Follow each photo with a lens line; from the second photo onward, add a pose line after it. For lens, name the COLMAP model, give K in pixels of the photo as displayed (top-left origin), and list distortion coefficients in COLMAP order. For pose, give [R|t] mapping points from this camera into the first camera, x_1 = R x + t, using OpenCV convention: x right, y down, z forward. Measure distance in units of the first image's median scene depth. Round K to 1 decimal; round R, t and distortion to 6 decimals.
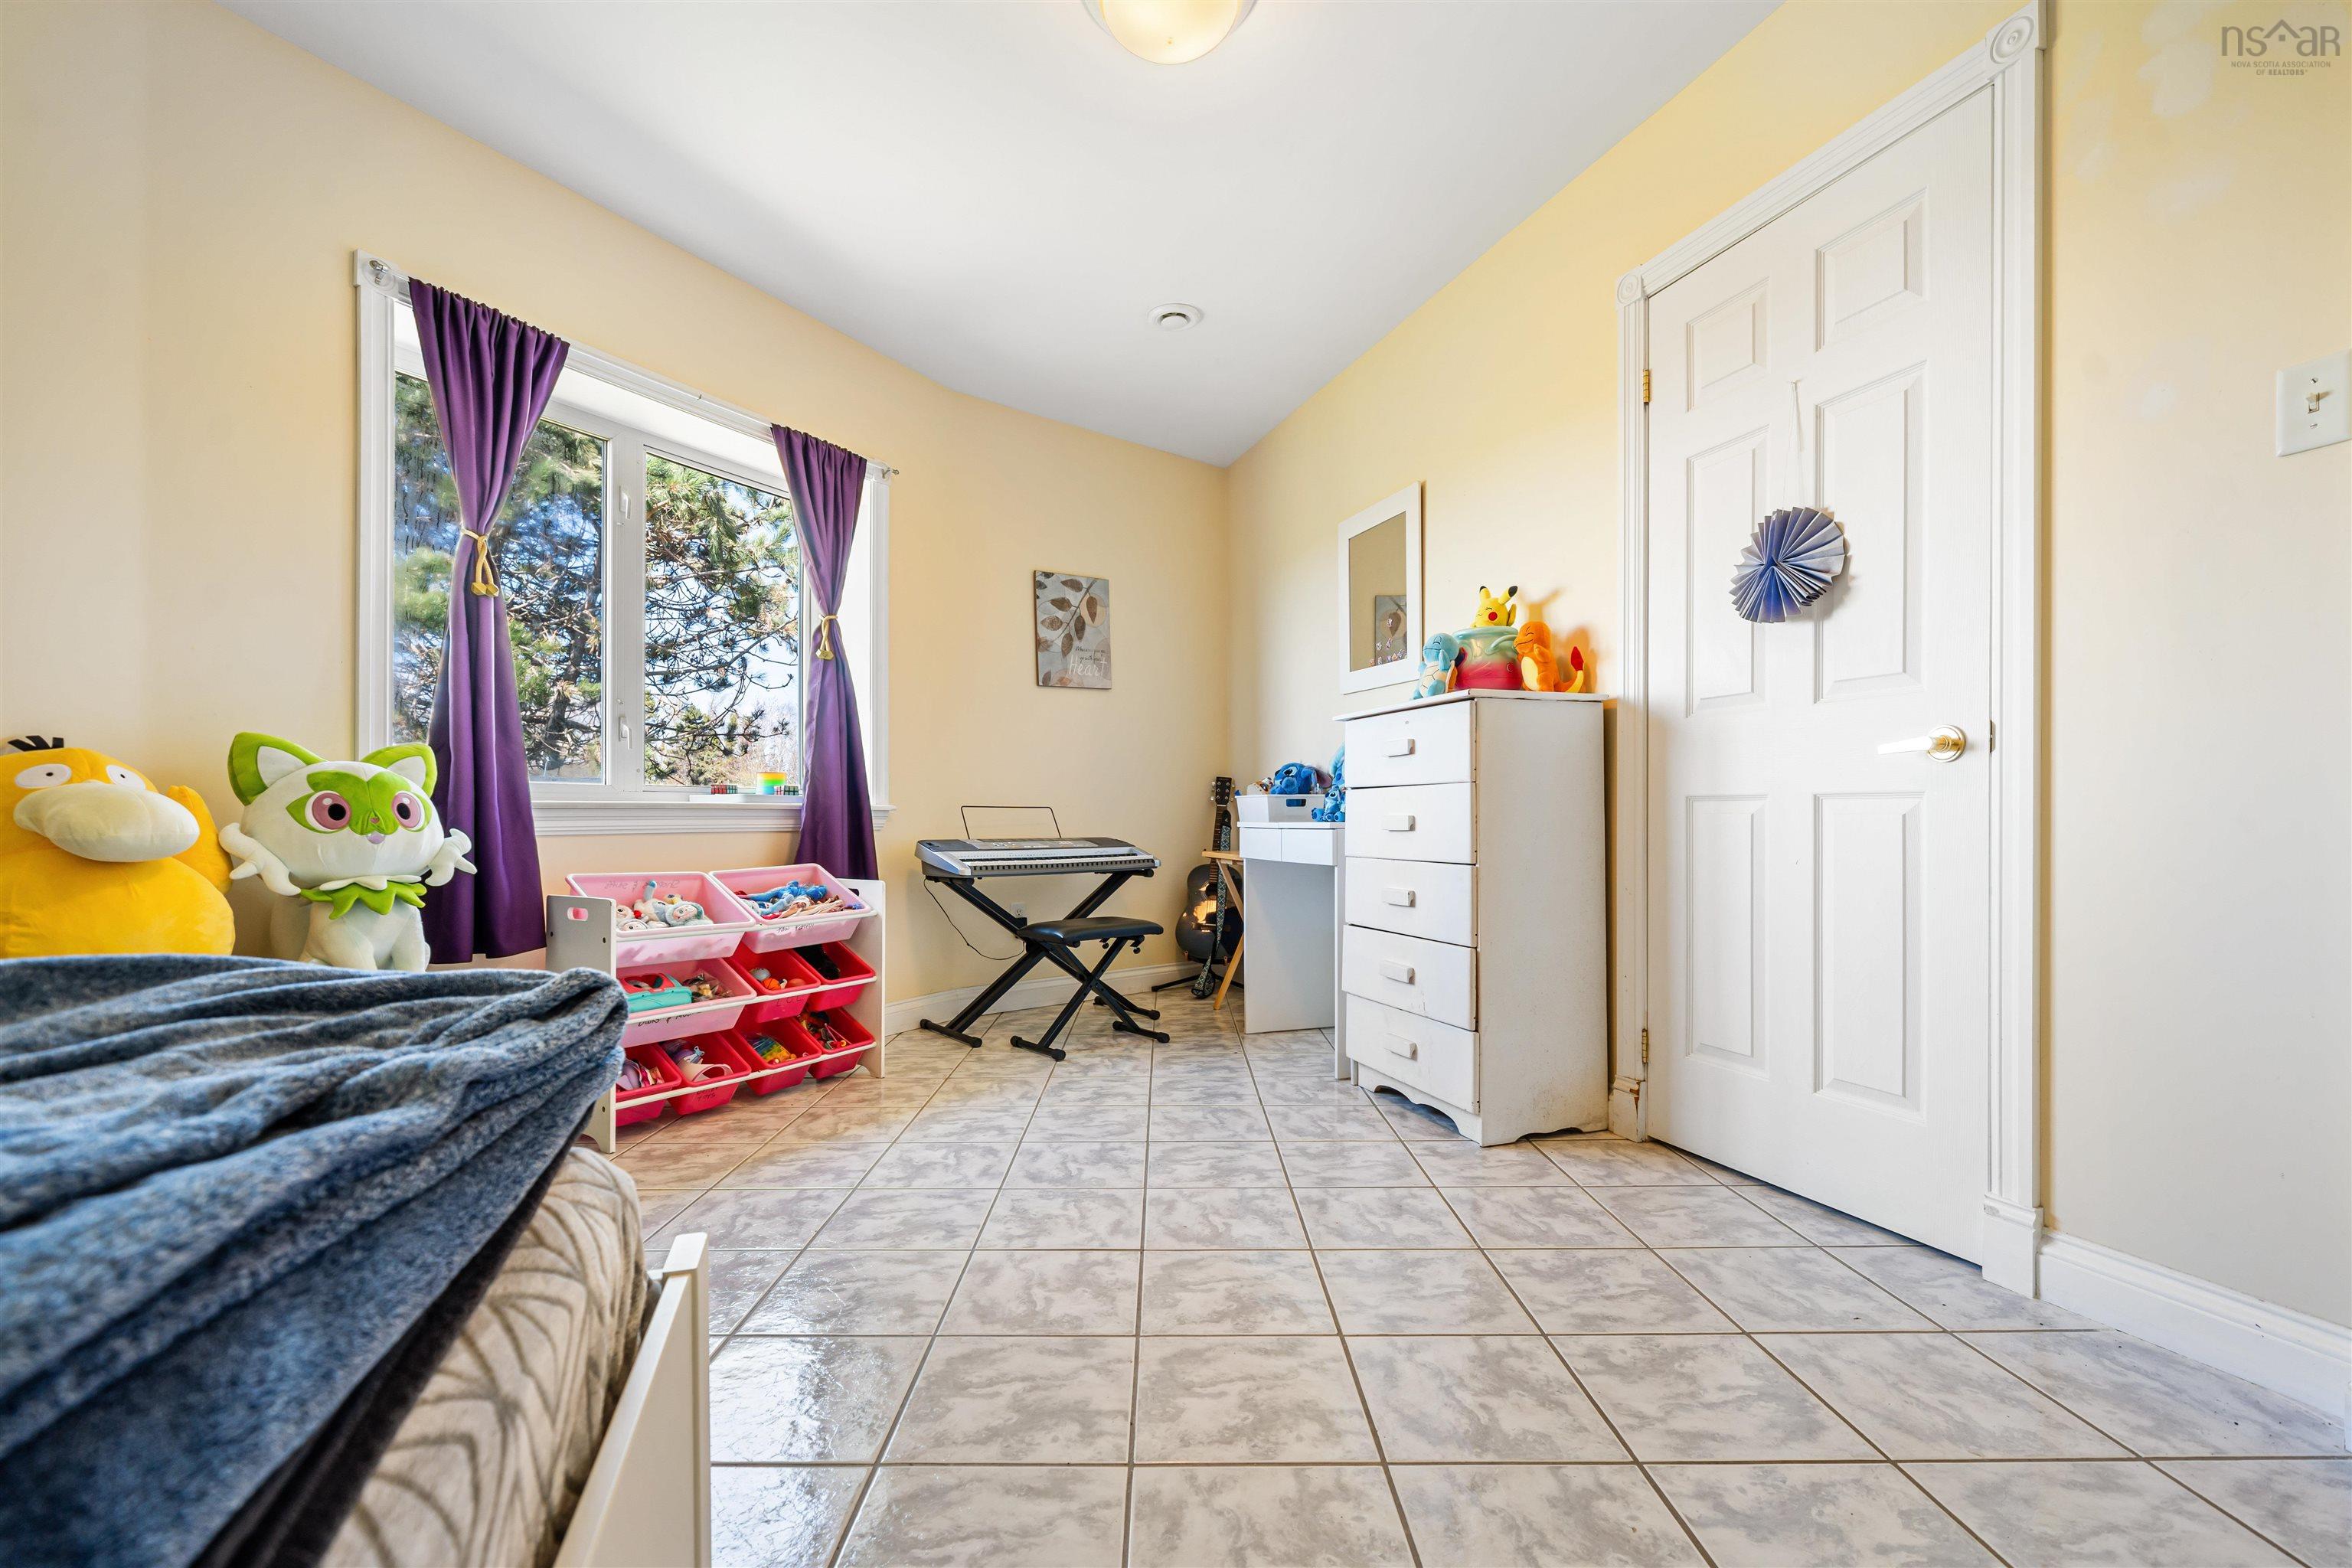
lens RADIAL K [[1004.7, 0, 1149.6], [0, 1004.7, 822.9], [0, 0, 1]] dist [-0.001942, -0.000240]
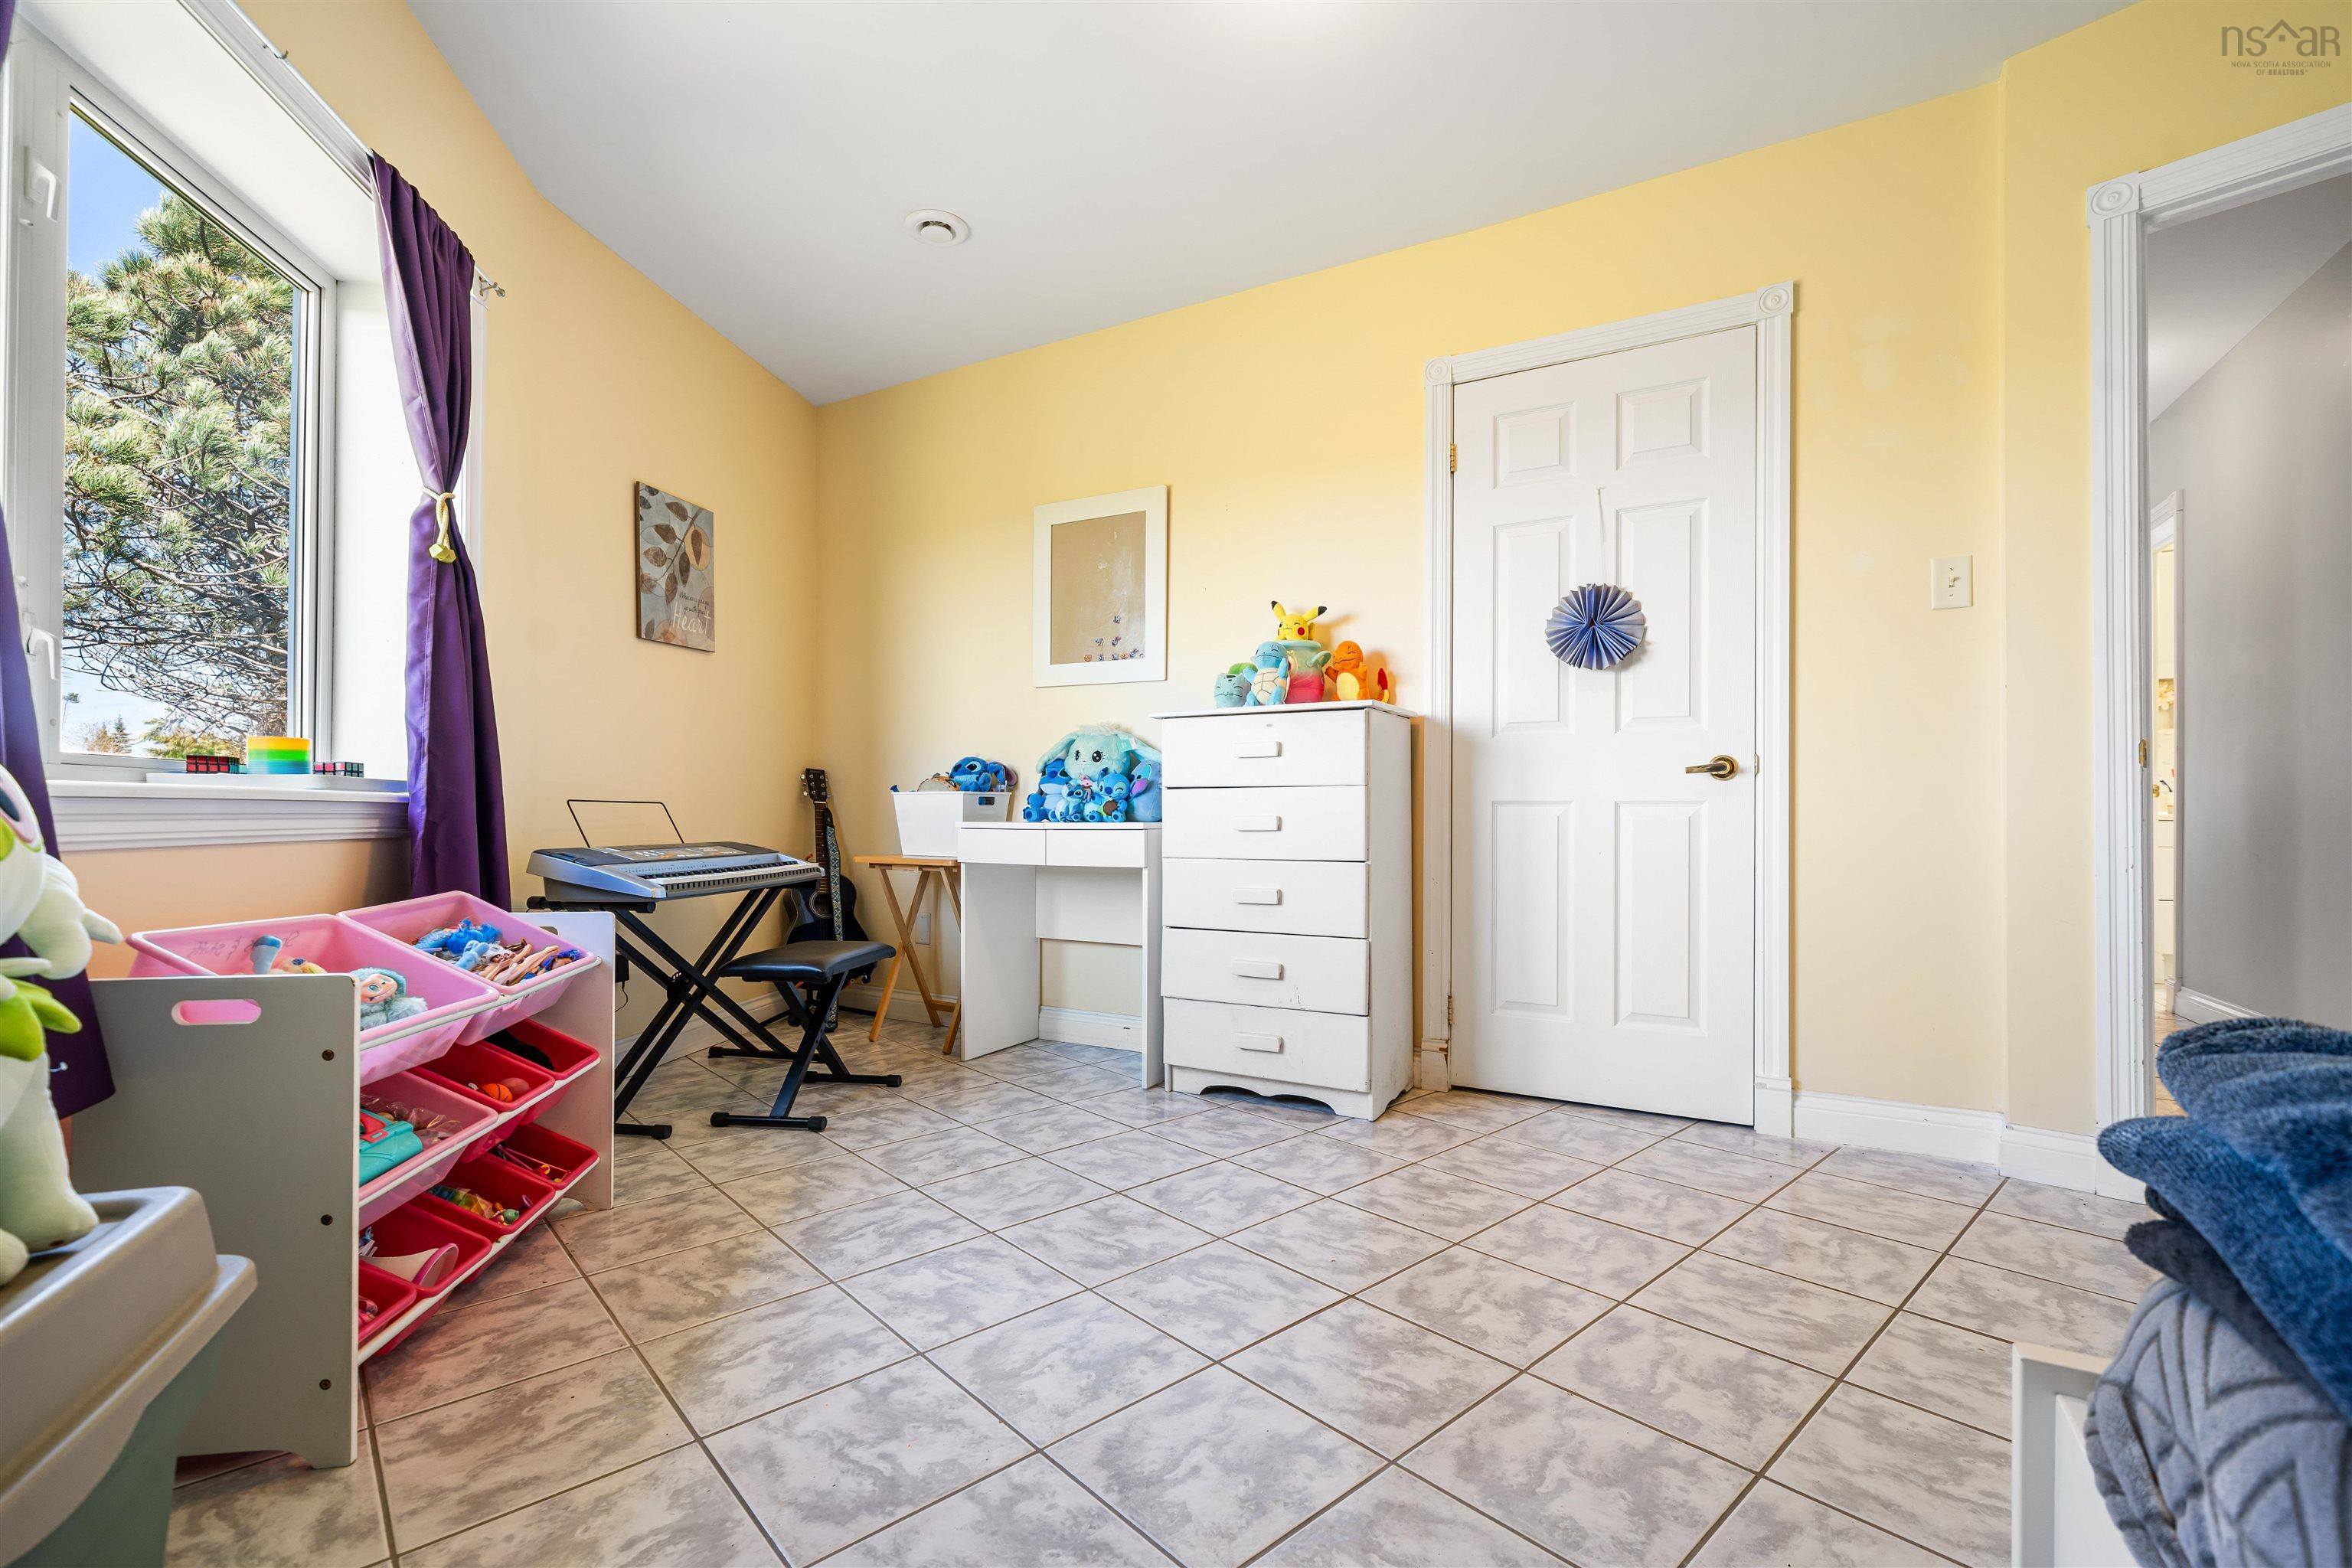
lens RADIAL K [[1020.9, 0, 1164.1], [0, 1020.9, 815.2], [0, 0, 1]] dist [-0.000099, 0.000117]
pose [[0.746072, 0.002685, 0.665860, -0.512852], [0.000953, 0.999987, -0.005099, -0.002906], [-0.665865, 0.004439, 0.746059, 0.289534]]
